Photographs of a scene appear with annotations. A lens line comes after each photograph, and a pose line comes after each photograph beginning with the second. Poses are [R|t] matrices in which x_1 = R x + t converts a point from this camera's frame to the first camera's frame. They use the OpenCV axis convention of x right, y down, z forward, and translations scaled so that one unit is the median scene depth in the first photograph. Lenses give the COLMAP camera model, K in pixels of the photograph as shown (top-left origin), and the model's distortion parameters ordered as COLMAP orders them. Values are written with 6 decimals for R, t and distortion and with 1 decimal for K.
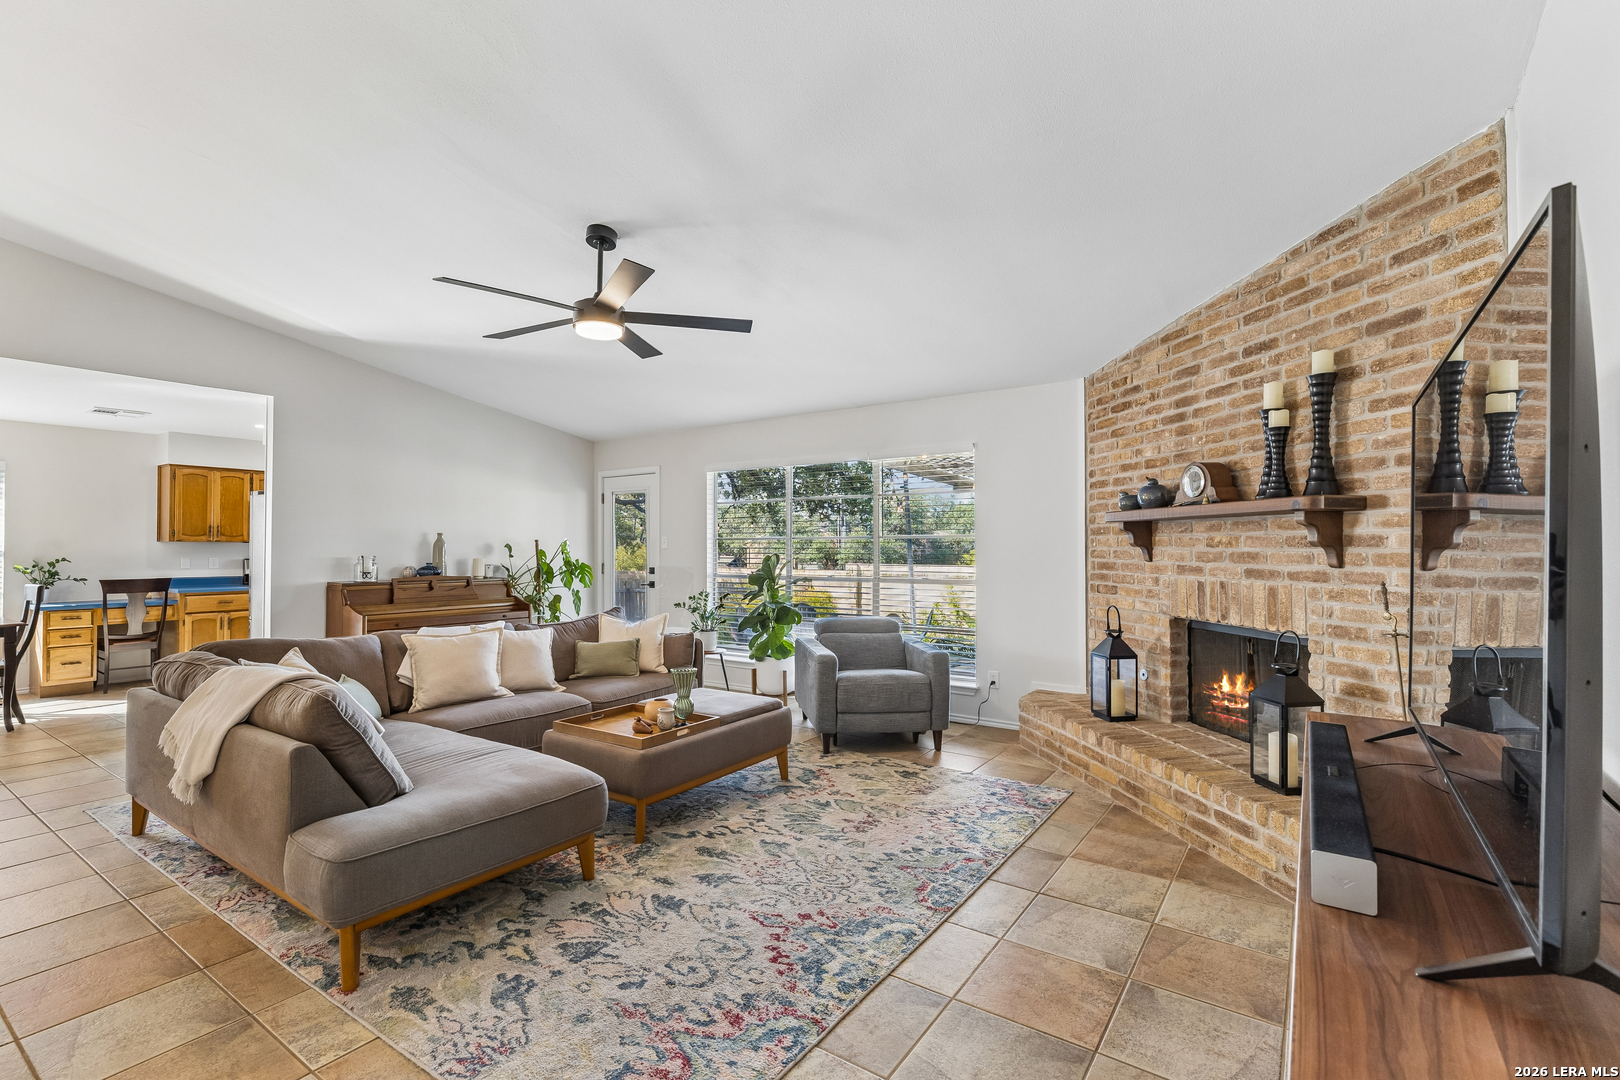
lens RADIAL K [[735.8, 0, 808.7], [0, 735.8, 531.7], [0, 0, 1]] dist [0.003855, -0.000807]
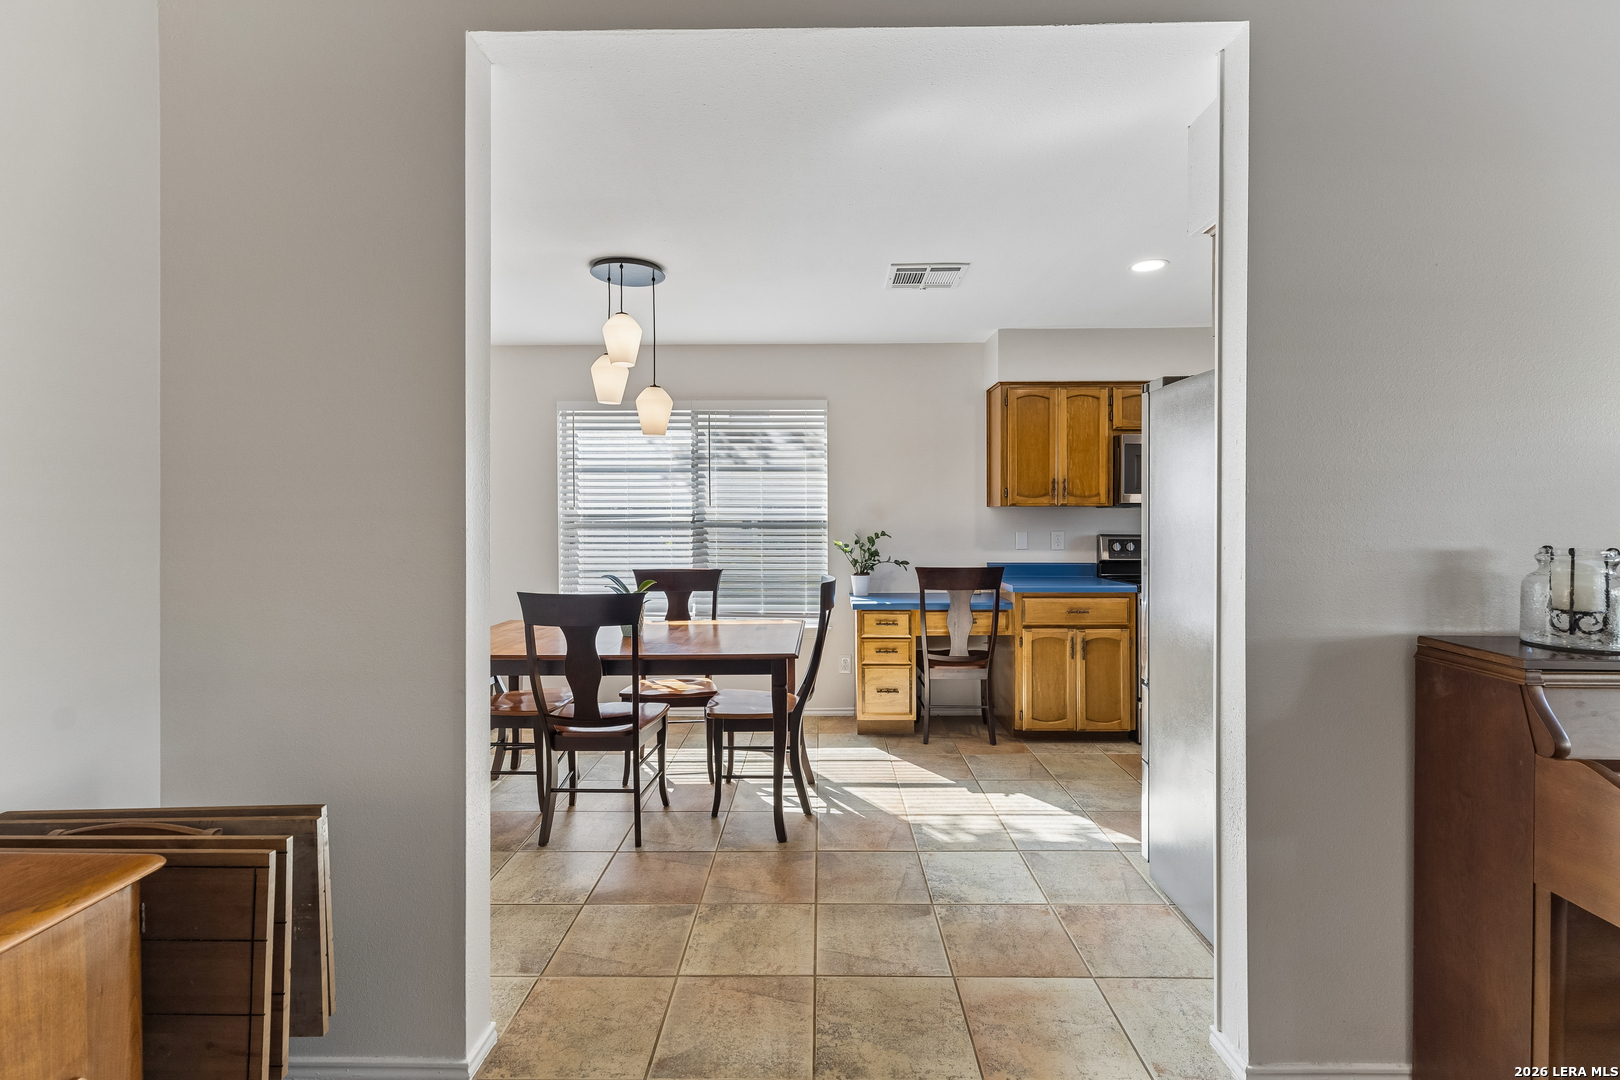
lens RADIAL K [[735.8, 0, 808.7], [0, 735.8, 531.7], [0, 0, 1]] dist [0.003855, -0.000807]
pose [[0.559005, 0.015637, -0.829017, -1.125310], [0.019875, 0.999282, 0.032250, 0.029139], [0.828926, -0.034505, 0.558293, 1.317877]]
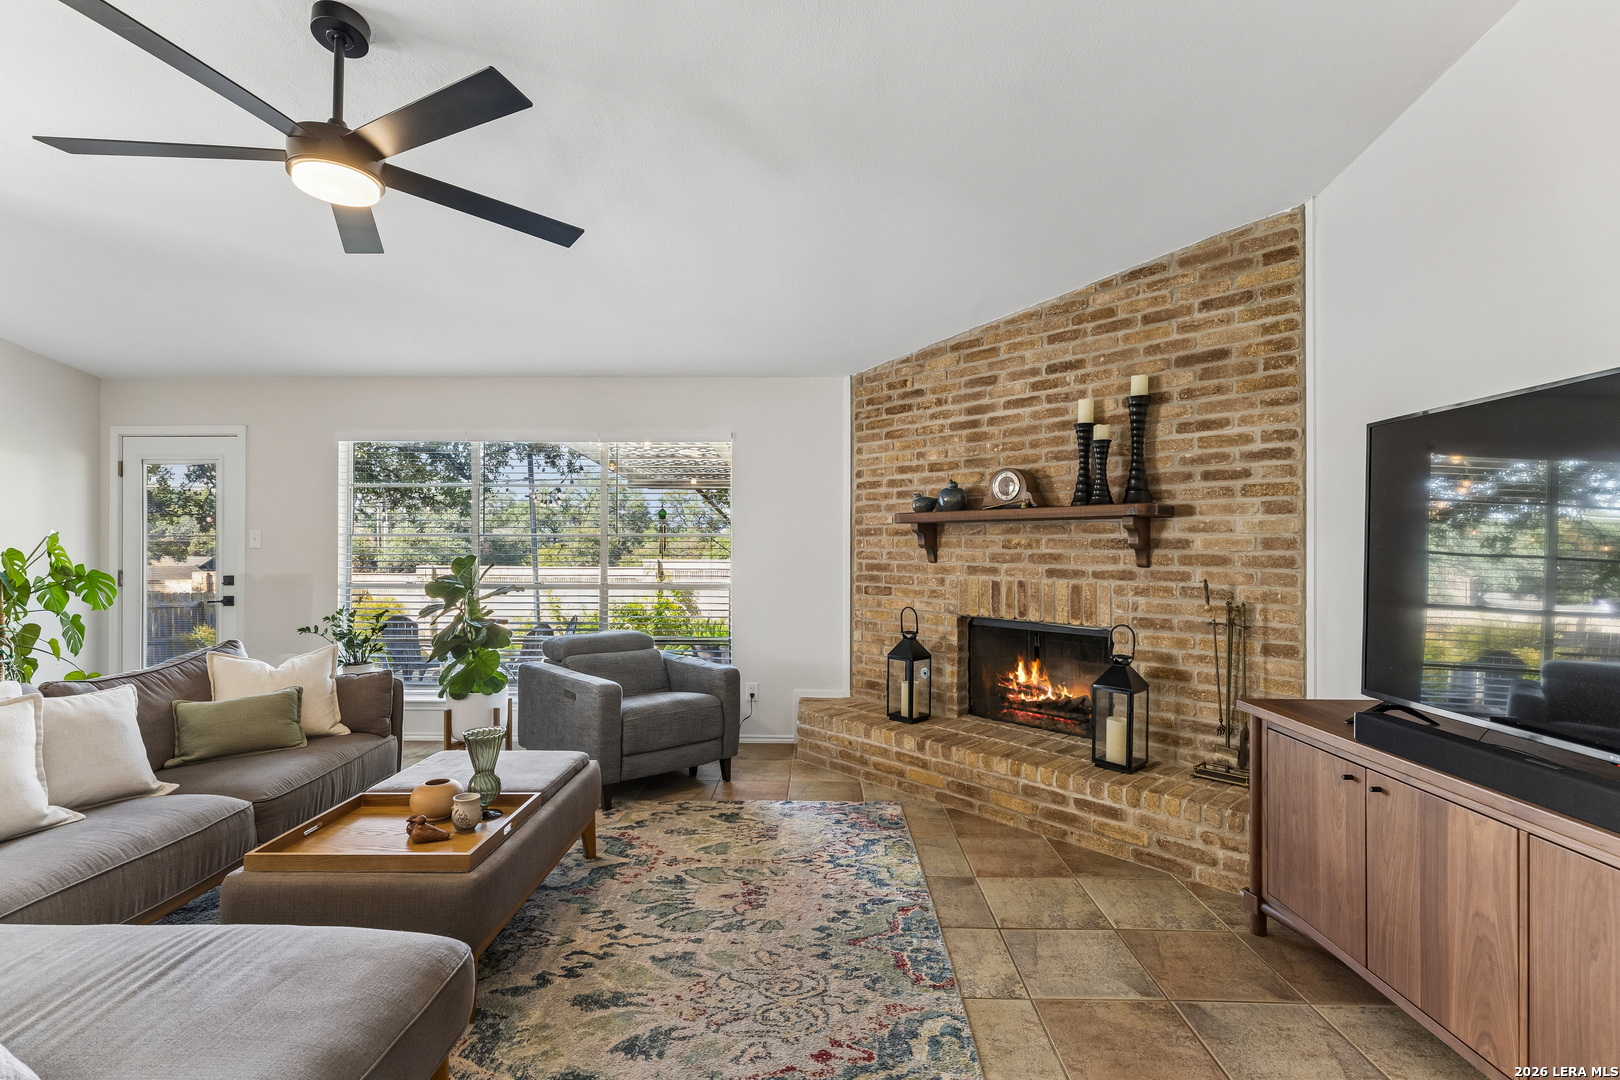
lens RADIAL K [[738.5, 0, 810.0], [0, 738.5, 540.0], [0, 0, 1]] dist [0.003096, 0.000122]
pose [[0.831278, 0.009267, 0.555780, -0.295772], [-0.015329, 0.999863, 0.006257, 0.006397], [-0.555646, -0.013721, 0.831306, 0.283701]]
